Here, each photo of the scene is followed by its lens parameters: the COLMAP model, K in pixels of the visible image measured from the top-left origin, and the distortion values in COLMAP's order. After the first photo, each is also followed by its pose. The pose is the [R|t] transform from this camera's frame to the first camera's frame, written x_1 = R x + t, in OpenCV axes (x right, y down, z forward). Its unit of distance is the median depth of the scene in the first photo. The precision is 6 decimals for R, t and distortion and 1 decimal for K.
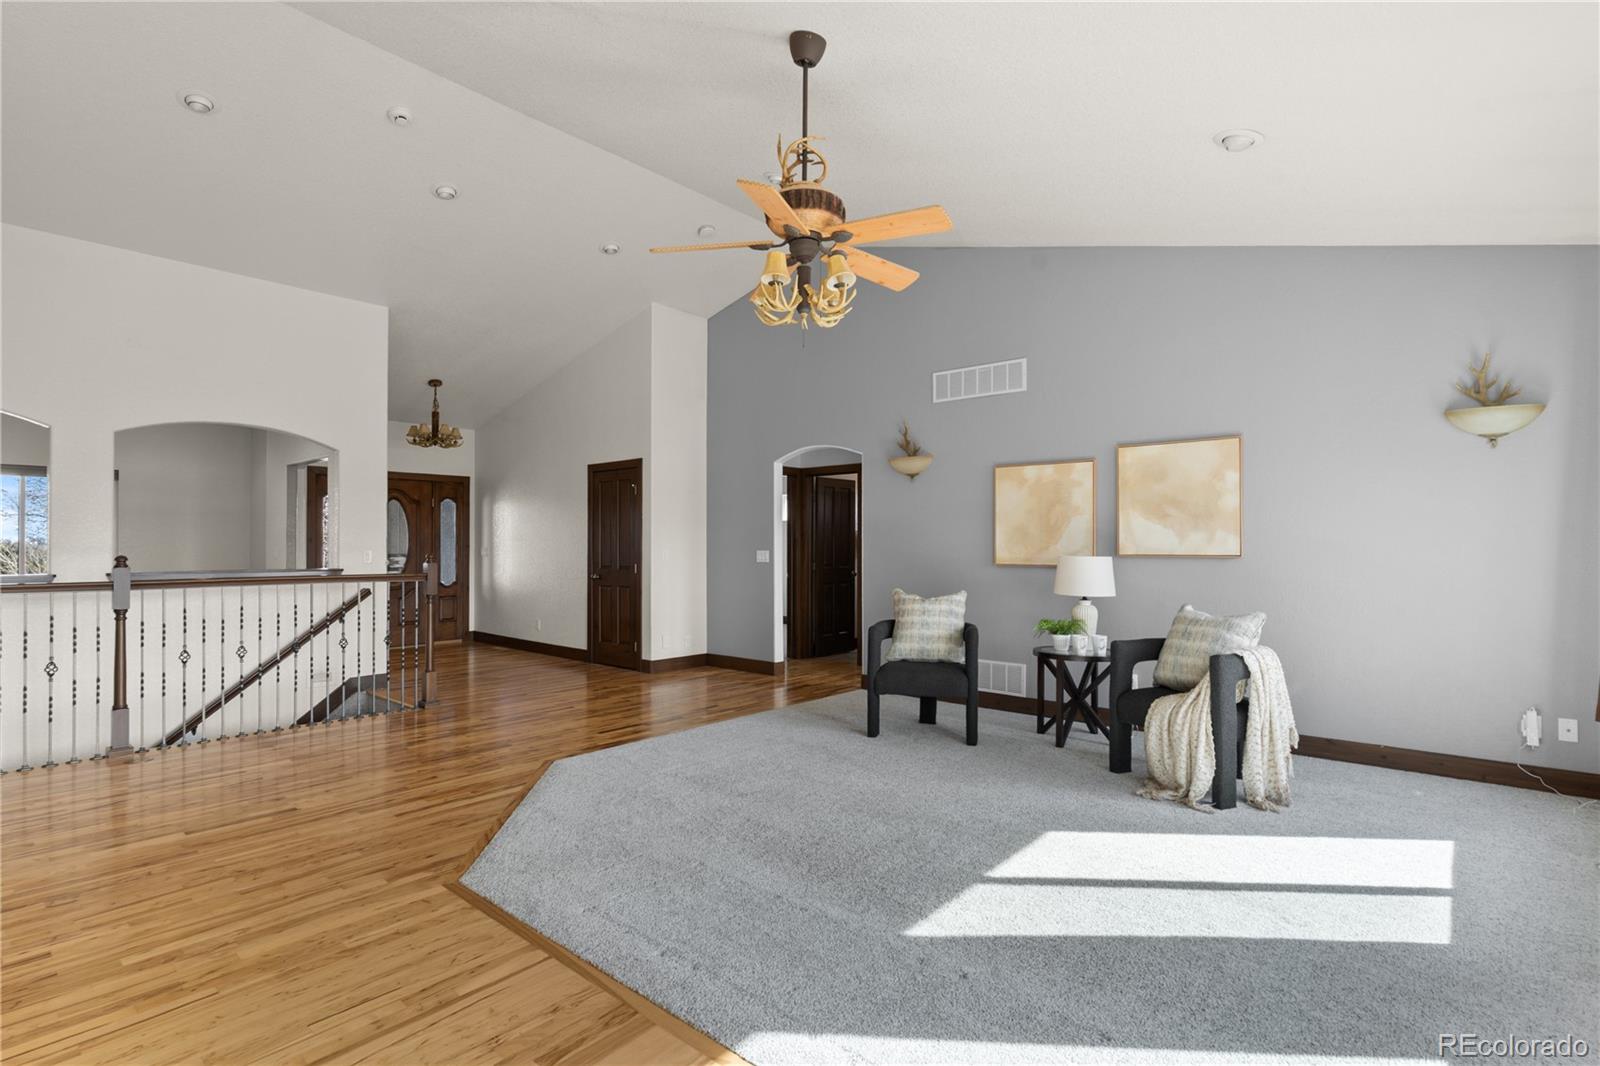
lens RADIAL K [[762.1, 0, 803.6], [0, 762.1, 536.1], [0, 0, 1]] dist [0.000888, 0.001073]
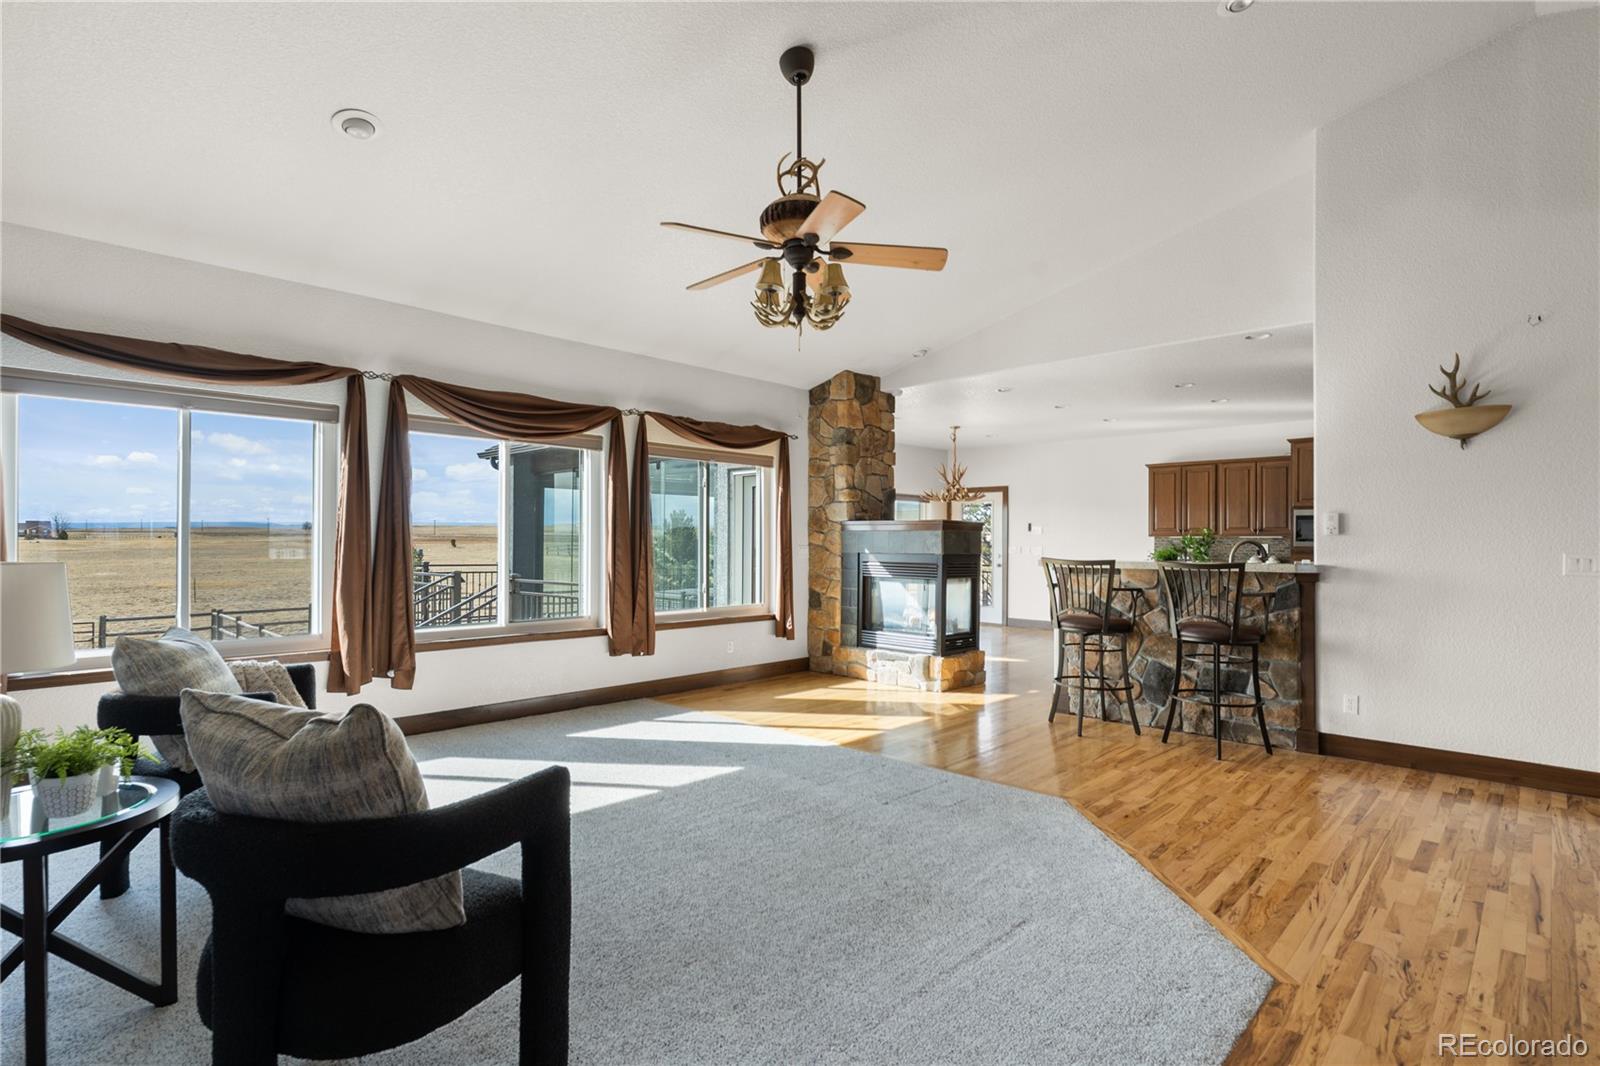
lens RADIAL K [[803.8, 0, 800.0], [0, 803.8, 533.0], [0, 0, 1]] dist [-0.023973, -0.000052]
pose [[-0.998497, -0.006272, 0.054451, -0.055173], [-0.007464, 0.999736, -0.021716, 0.023161], [-0.054300, -0.022090, -0.998280, 1.822096]]
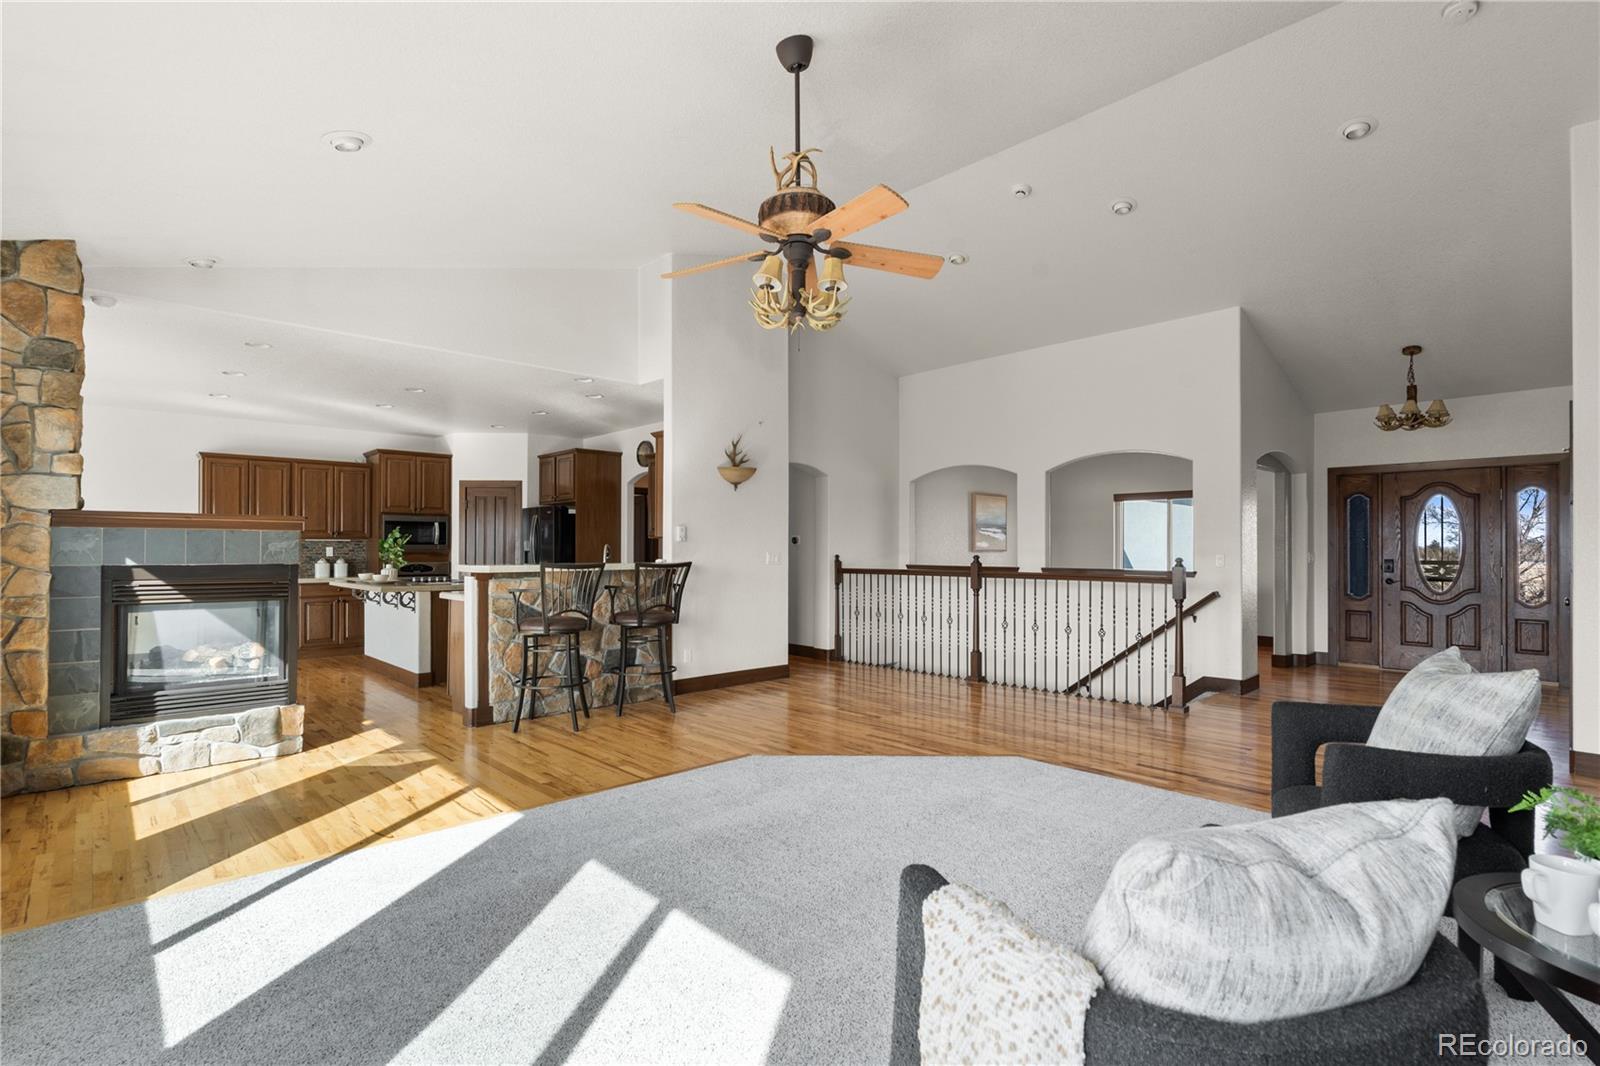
lens RADIAL K [[762.1, 0, 803.6], [0, 762.1, 536.1], [0, 0, 1]] dist [0.000888, 0.001073]
pose [[-0.095565, -0.016983, -0.995278, 0.872635], [0.008850, 0.999800, -0.017910, 0.014199], [0.995384, -0.010520, -0.095396, 0.965327]]
